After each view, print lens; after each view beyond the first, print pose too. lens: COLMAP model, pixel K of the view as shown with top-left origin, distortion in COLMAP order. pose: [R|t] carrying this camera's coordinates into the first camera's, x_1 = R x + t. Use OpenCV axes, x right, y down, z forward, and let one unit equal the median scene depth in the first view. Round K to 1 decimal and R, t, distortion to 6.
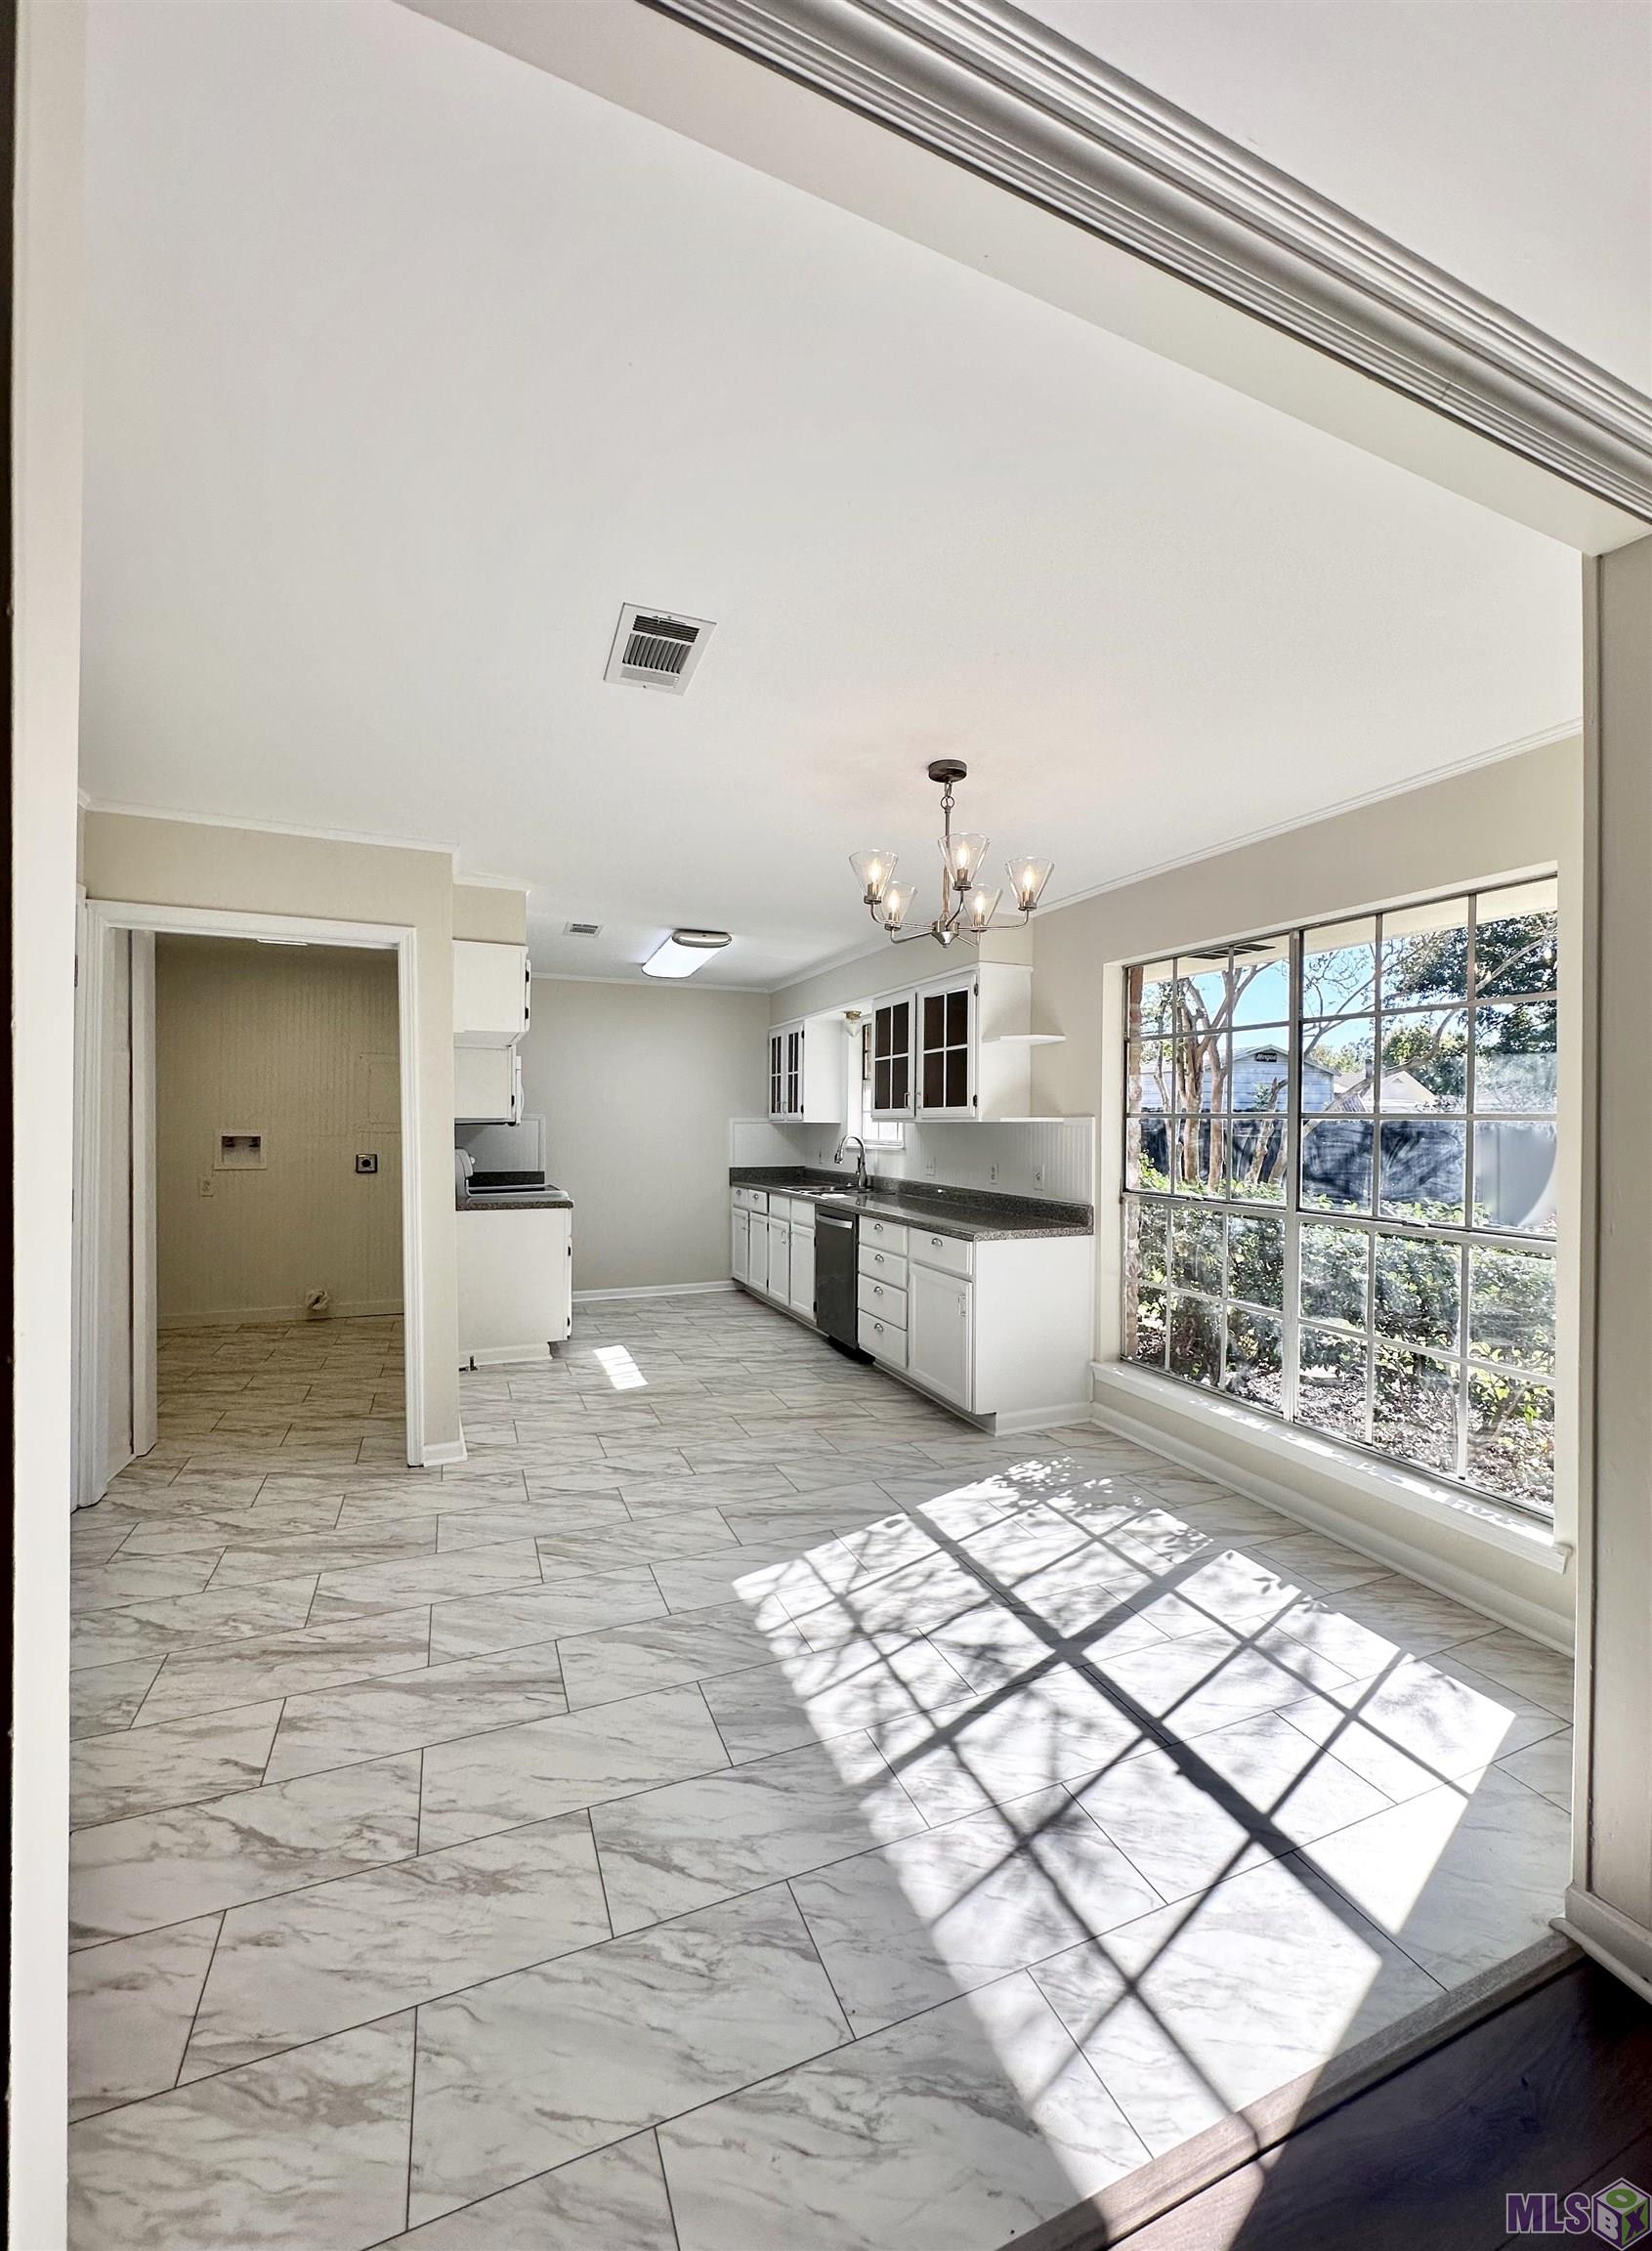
lens RADIAL K [[886.2, 0, 826.0], [0, 886.2, 1125.5], [0, 0, 1]] dist [-0.000463, -0.000012]
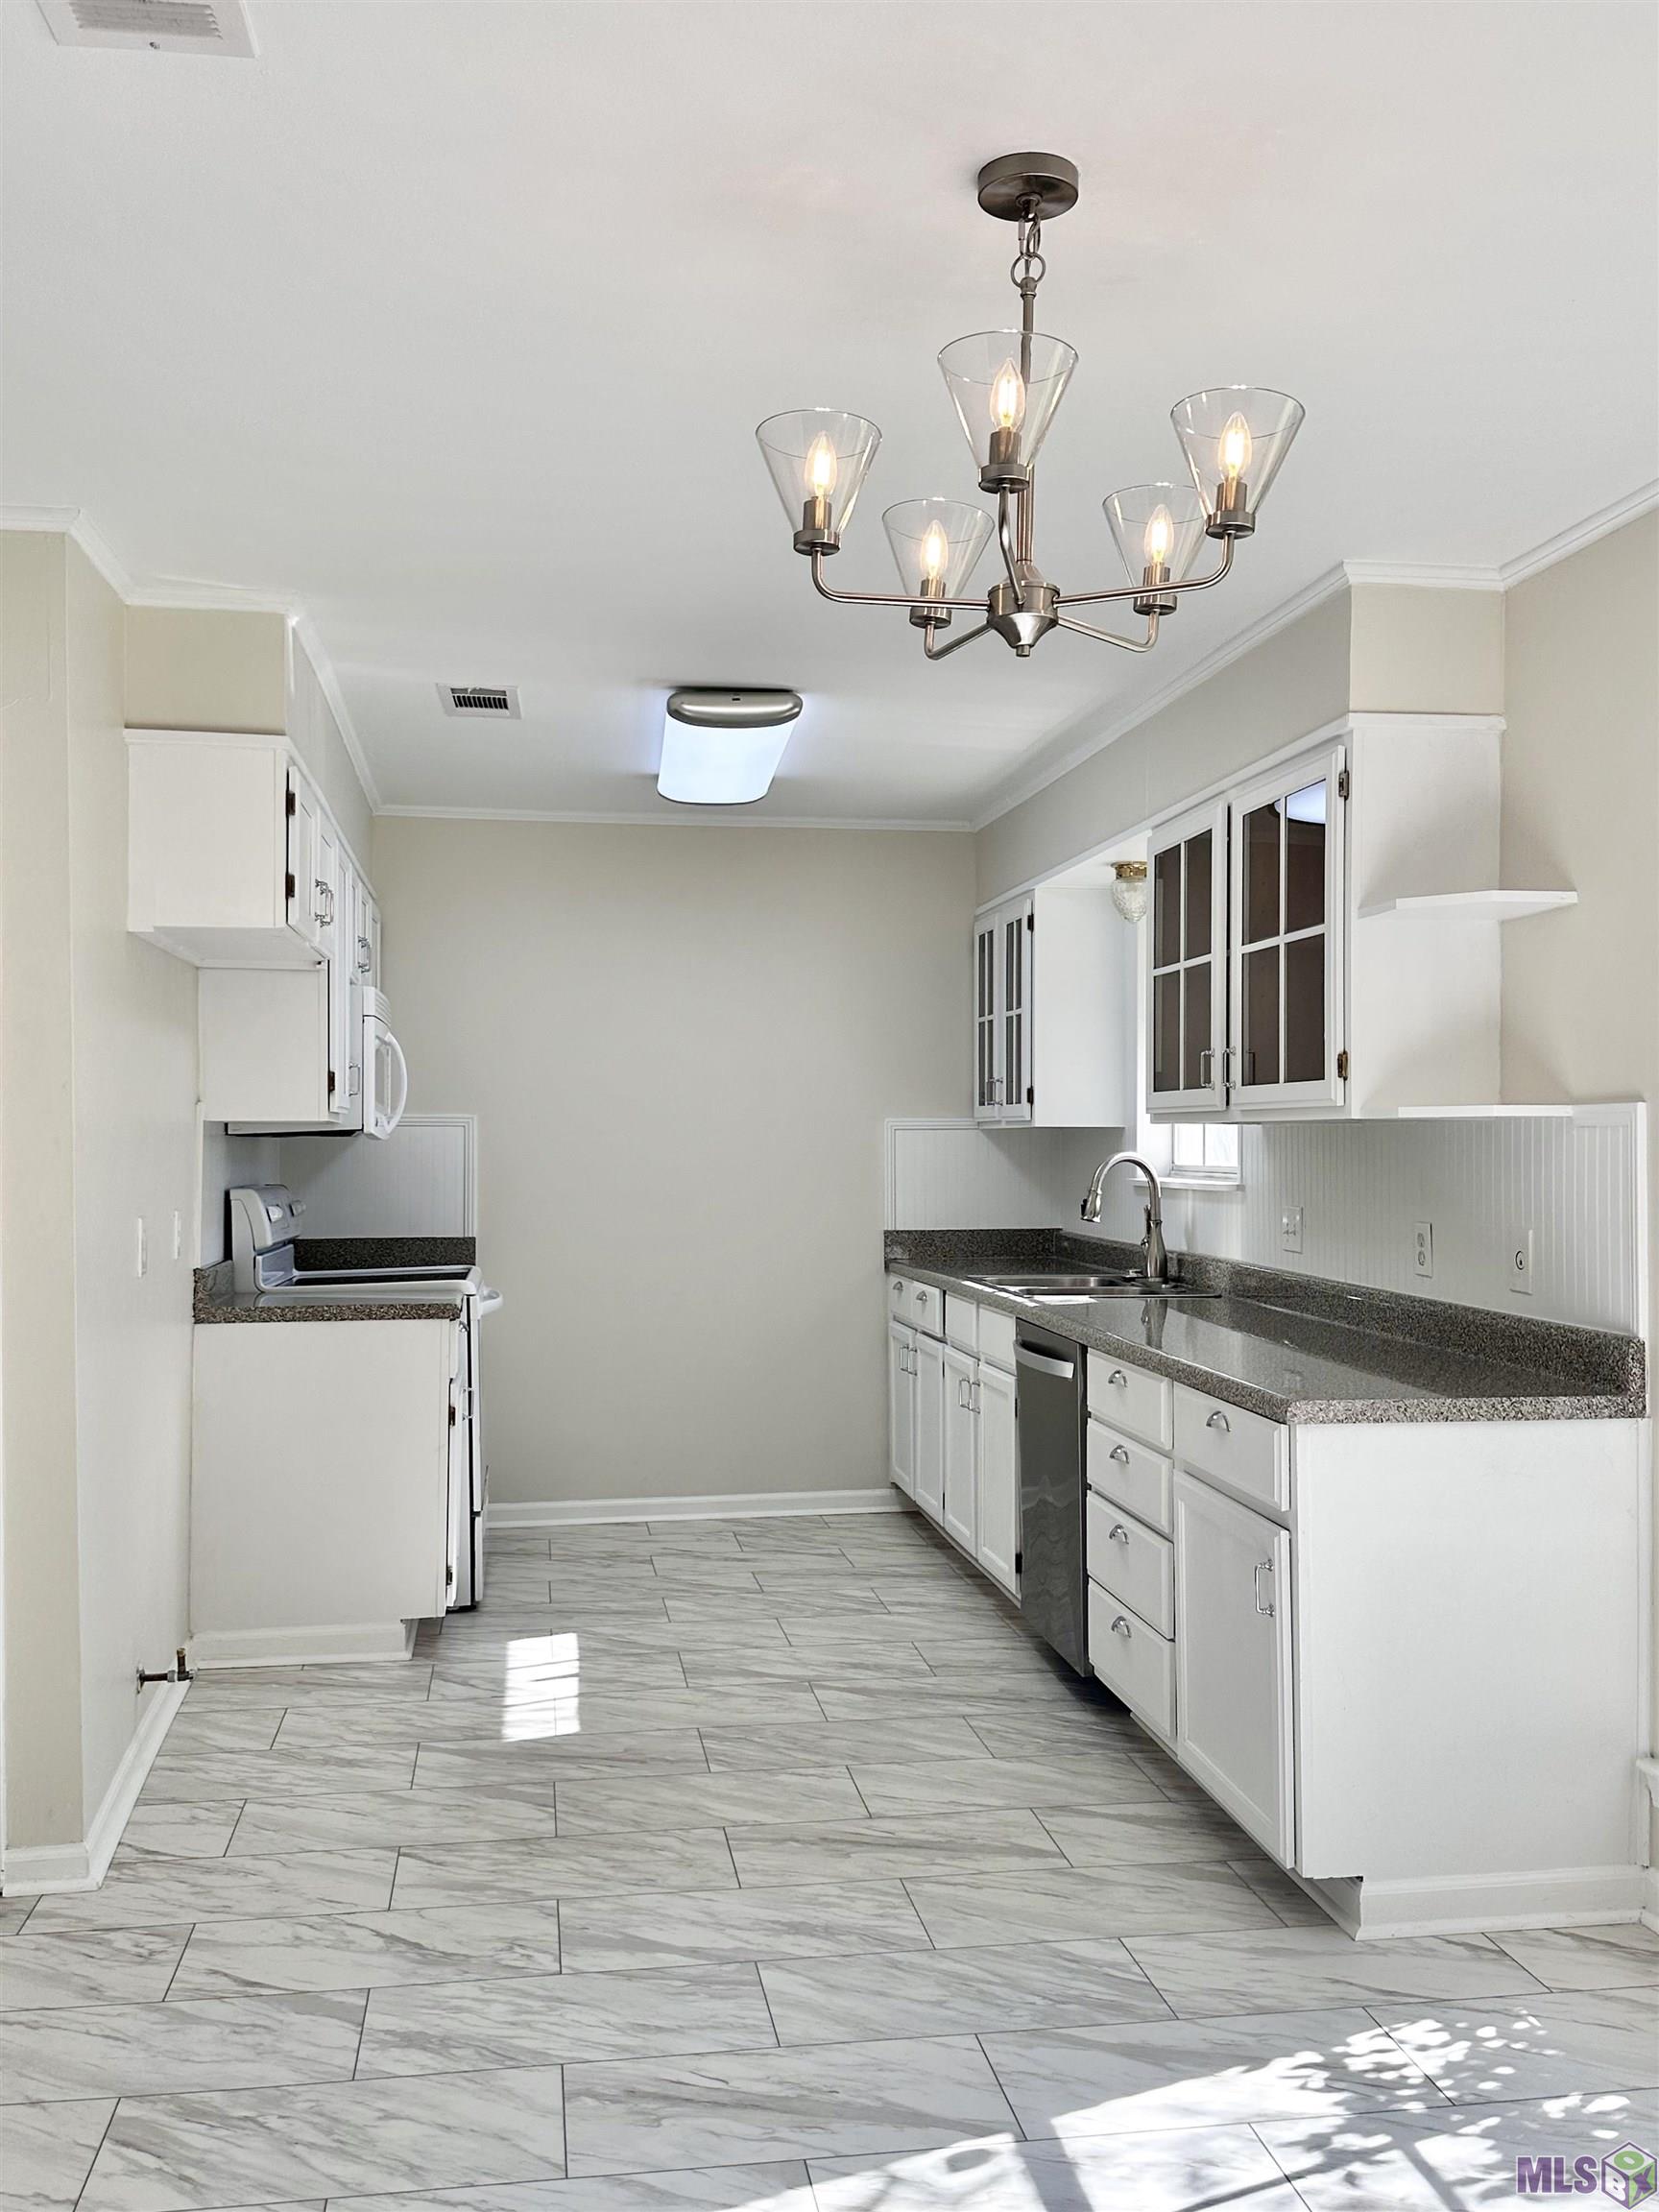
lens RADIAL K [[1918.6, 0, 829.5], [0, 1918.6, 1106.0], [0, 0, 1]] dist [0.145852, -0.271386]
pose [[0.970780, -0.010459, -0.239741, 0.149676], [0.006055, 0.999799, -0.019100, 0.005313], [0.239893, 0.017090, 0.970649, 0.103388]]
